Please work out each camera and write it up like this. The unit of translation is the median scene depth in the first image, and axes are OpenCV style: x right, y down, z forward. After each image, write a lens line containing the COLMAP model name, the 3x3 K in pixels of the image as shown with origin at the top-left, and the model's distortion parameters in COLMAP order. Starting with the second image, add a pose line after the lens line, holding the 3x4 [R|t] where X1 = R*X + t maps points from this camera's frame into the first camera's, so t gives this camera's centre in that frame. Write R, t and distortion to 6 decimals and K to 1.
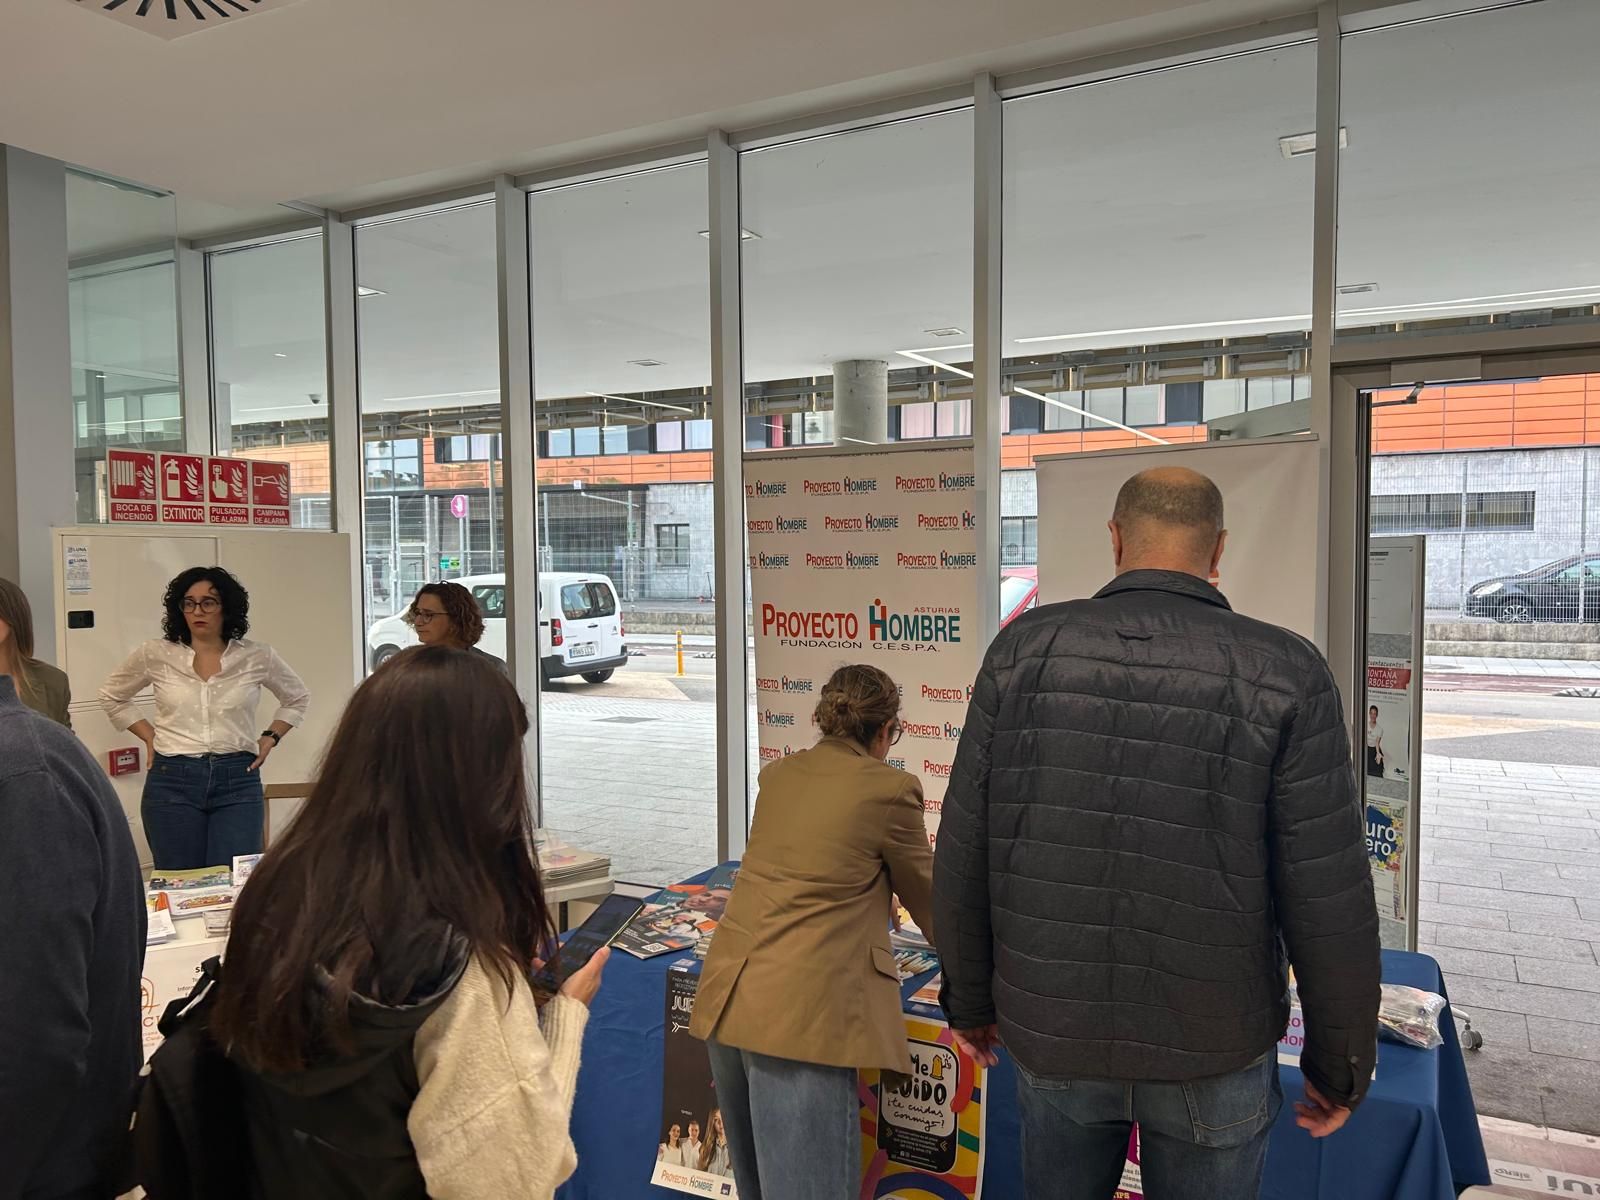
lens RADIAL K [[1217.1, 0, 805.3], [0, 1217.1, 608.3], [0, 0, 1]] dist [0.051131, -0.004402]
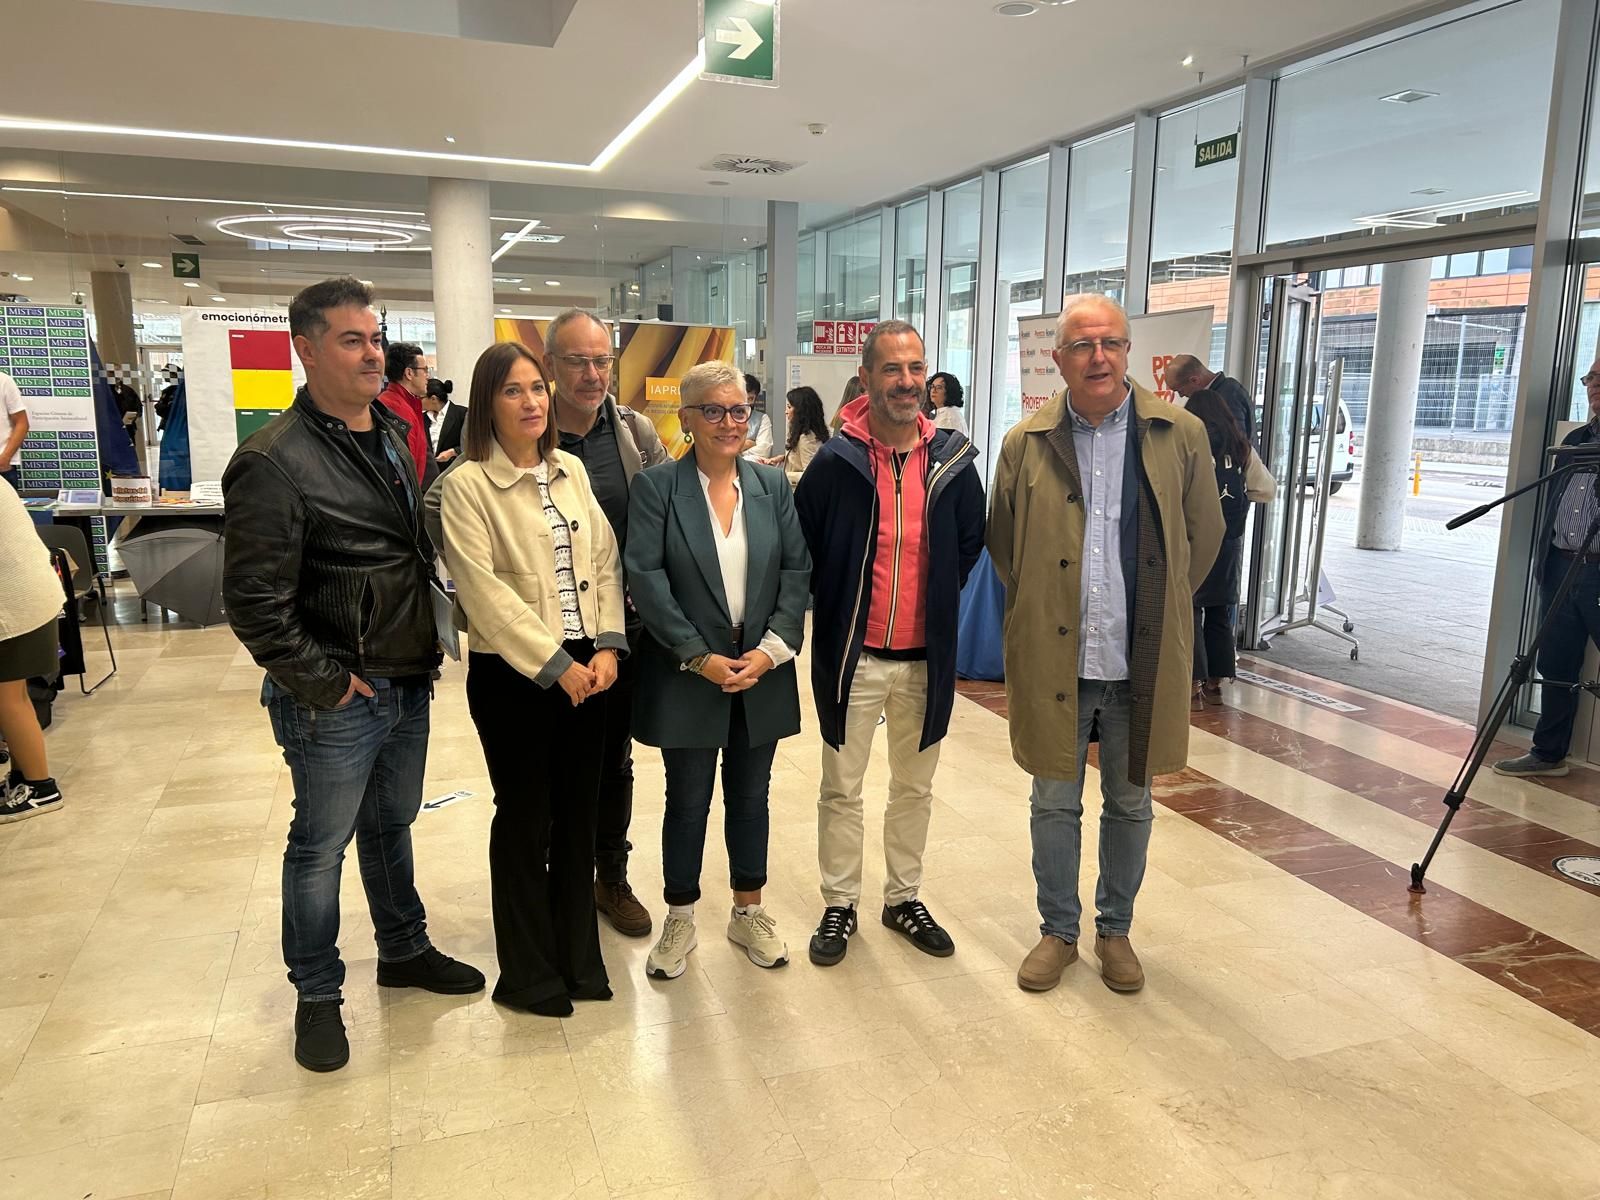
lens RADIAL K [[1238.0, 0, 814.4], [0, 1238.0, 646.3], [0, 0, 1]] dist [0.081439, -0.084937]
pose [[0.737741, 0.154778, -0.657101, 0.307820], [-0.046627, 0.982720, 0.179127, 0.014459], [0.673471, -0.101511, 0.732210, -0.216173]]
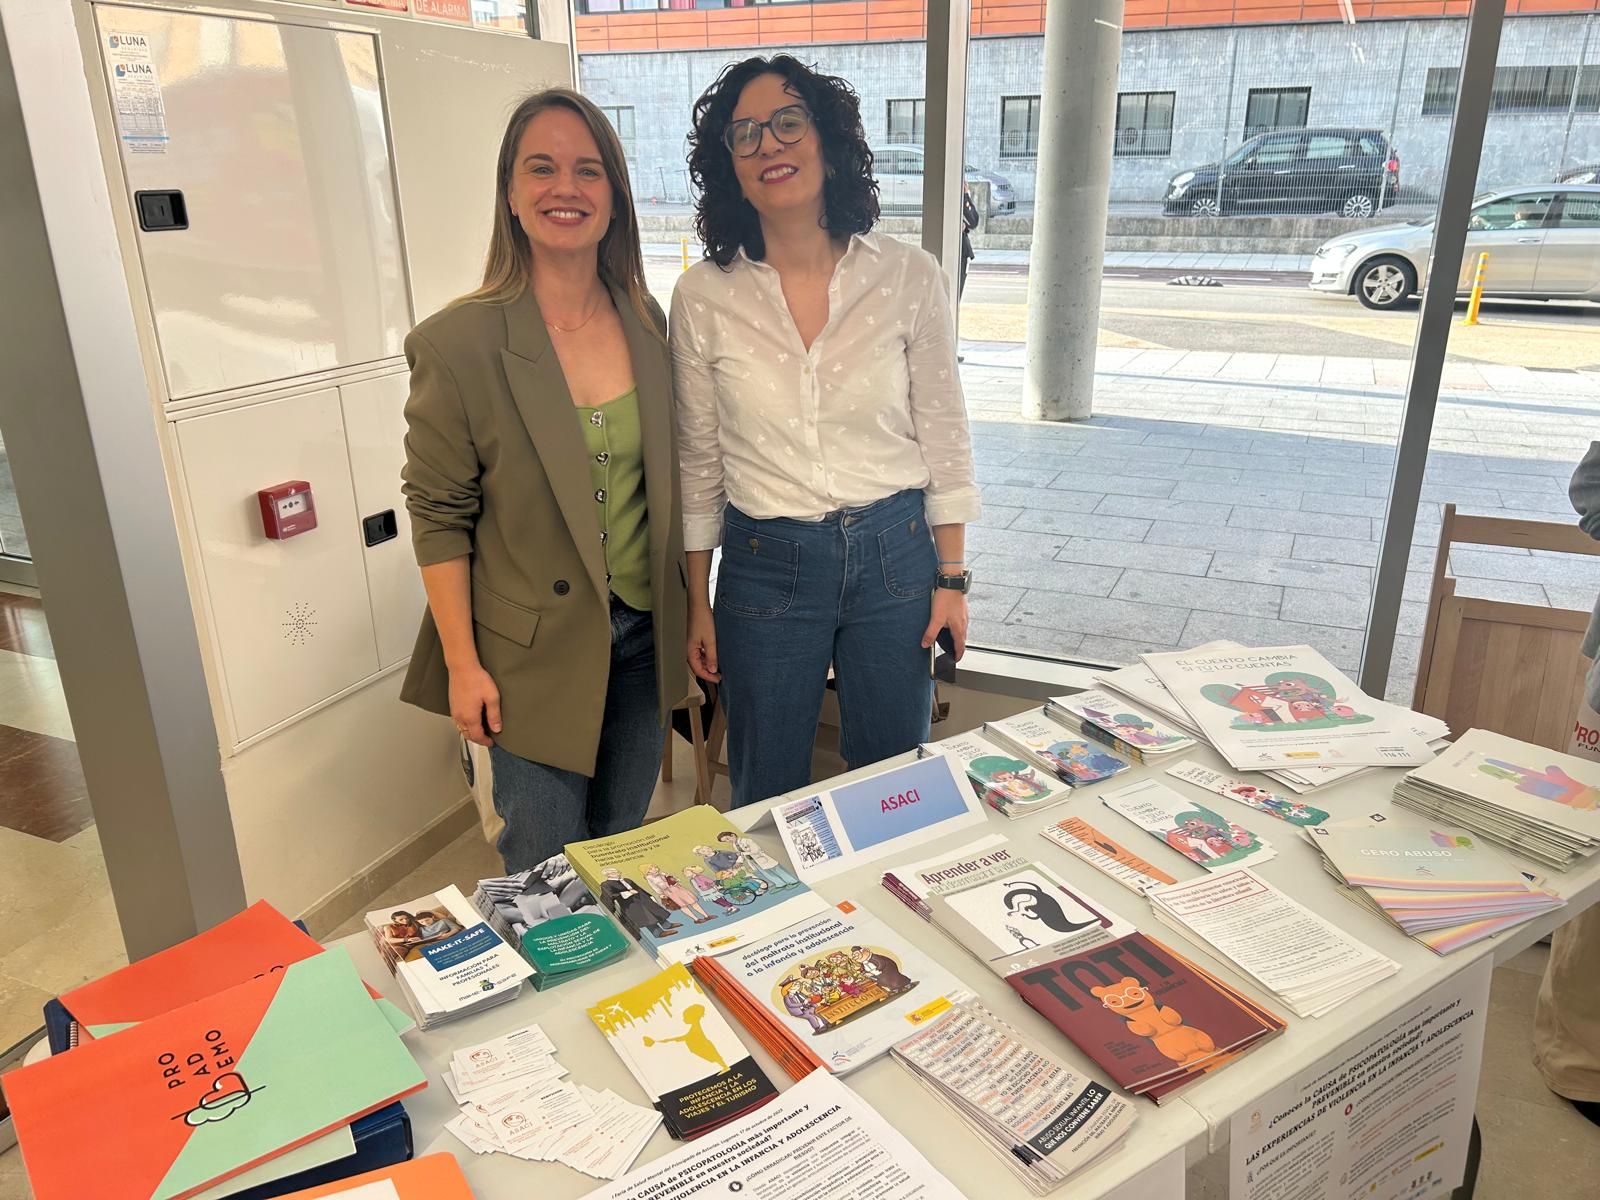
lens RADIAL K [[1241.8, 0, 800.0], [0, 1241.8, 600.0], [0, 0, 1]] dist [-0.000115, 0.000032]
pose [[0.996567, -0.027599, 0.078054, -0.116176], [0.003129, 0.954678, 0.297623, 0.003017], [-0.082731, -0.296357, 0.951487, 0.150496]]
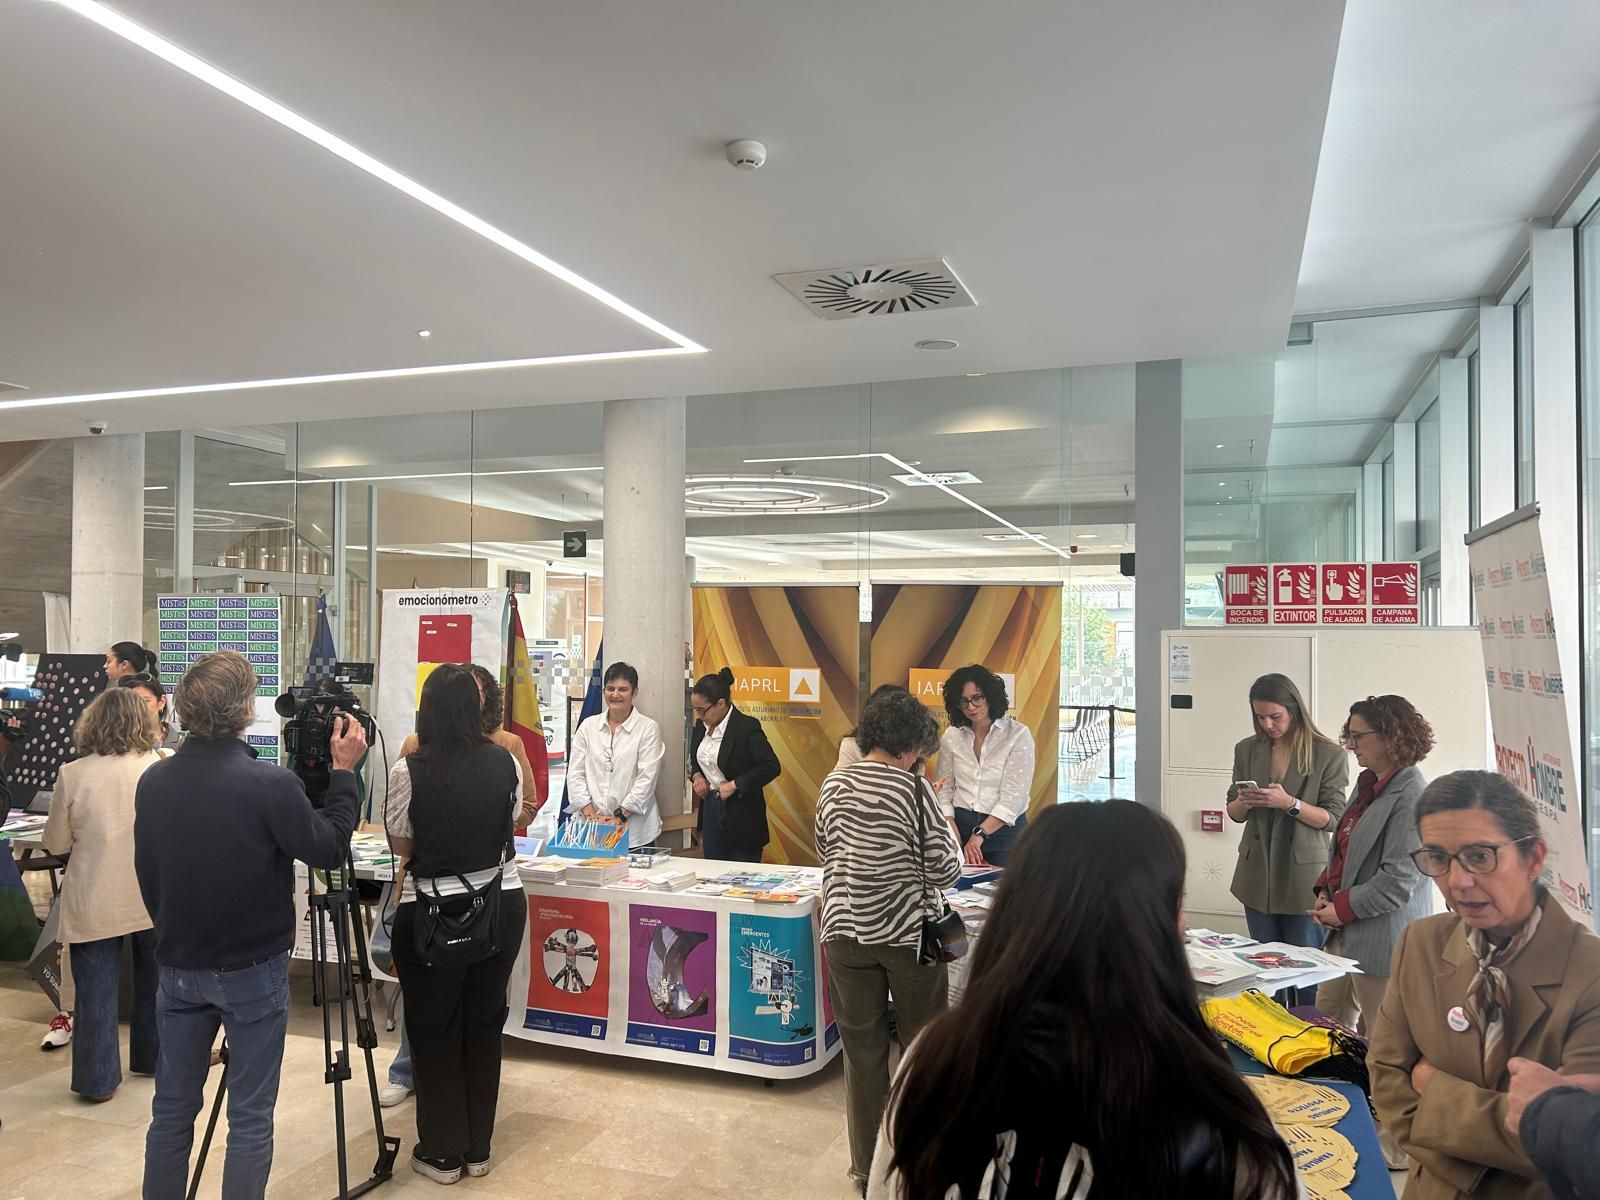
lens RADIAL K [[1217.1, 0, 805.3], [0, 1217.1, 608.3], [0, 0, 1]] dist [0.051131, -0.004402]
pose [[0.147250, -0.015563, -0.988977, 0.175689], [-0.045782, 0.998697, -0.022533, -0.012132], [0.988039, 0.048595, 0.146346, 0.126020]]
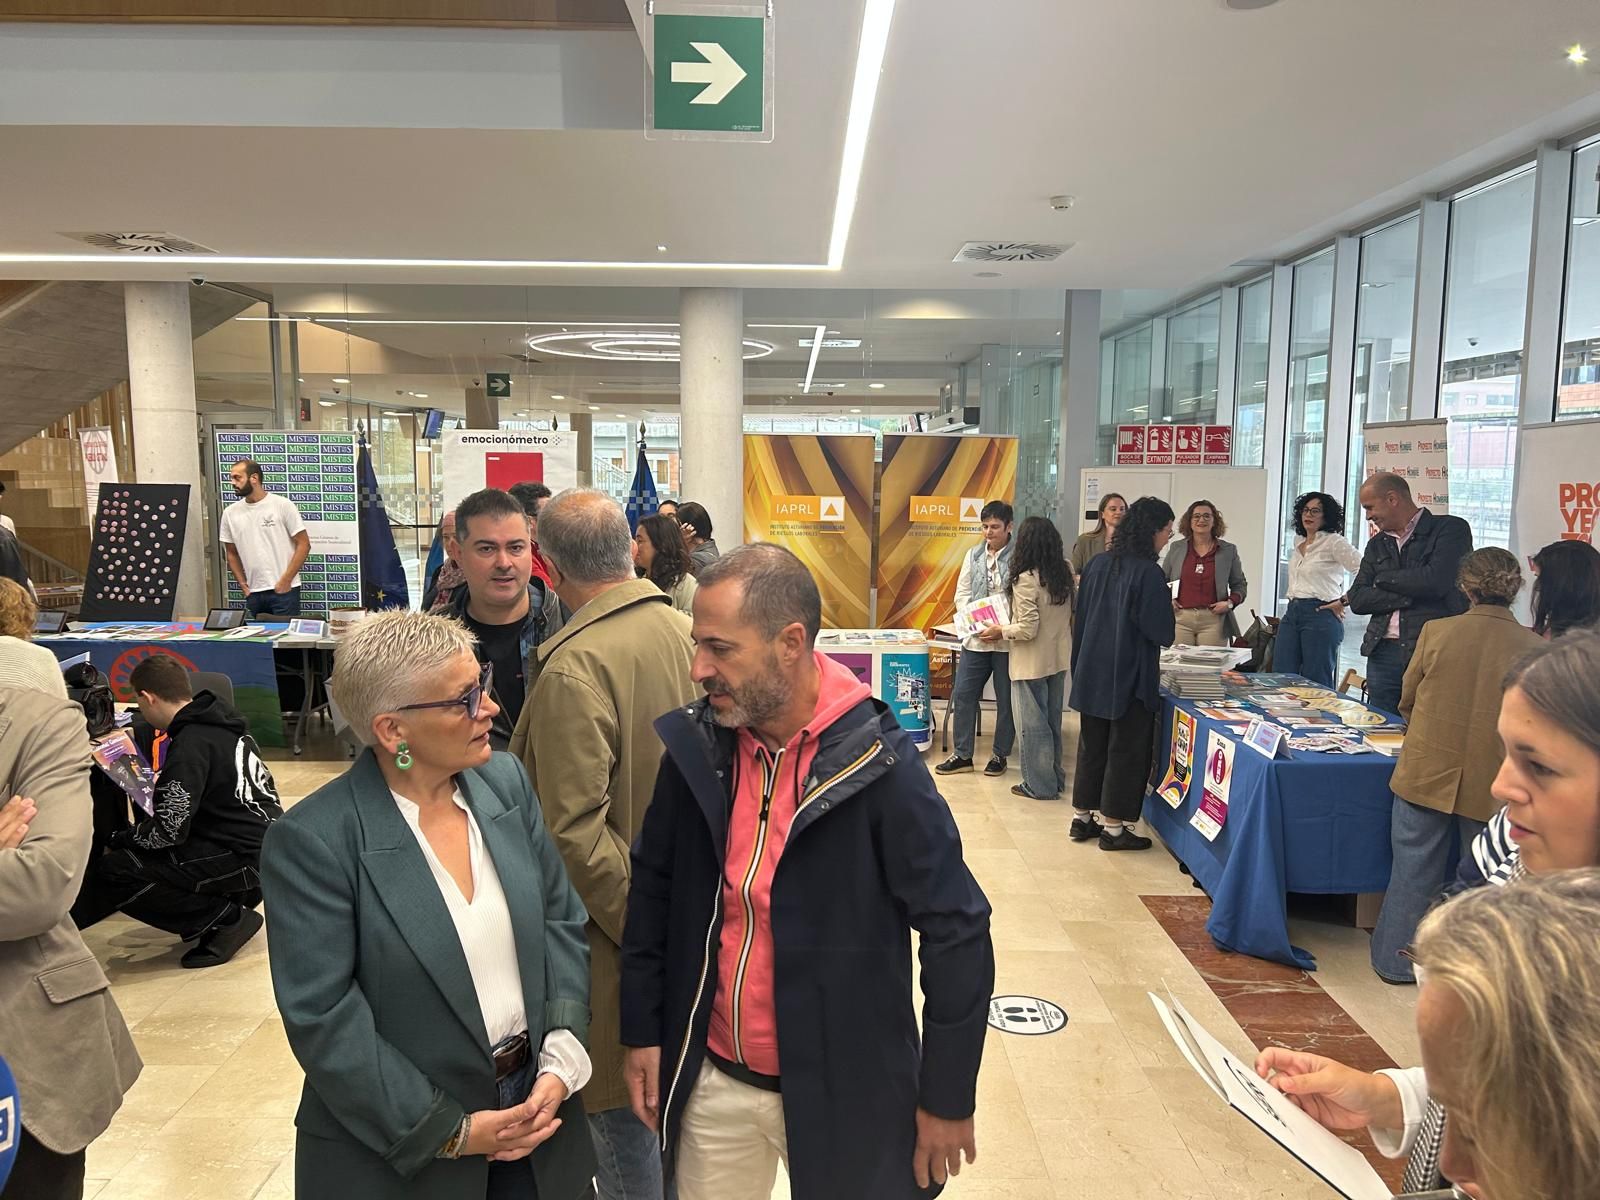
lens RADIAL K [[1238.0, 0, 814.4], [0, 1238.0, 646.3], [0, 0, 1]] dist [0.081439, -0.084937]
pose [[0.473365, 0.137594, -0.870054, 0.276384], [-0.046571, 0.990253, 0.131265, -0.007294], [0.879634, -0.021617, 0.475159, -0.094137]]
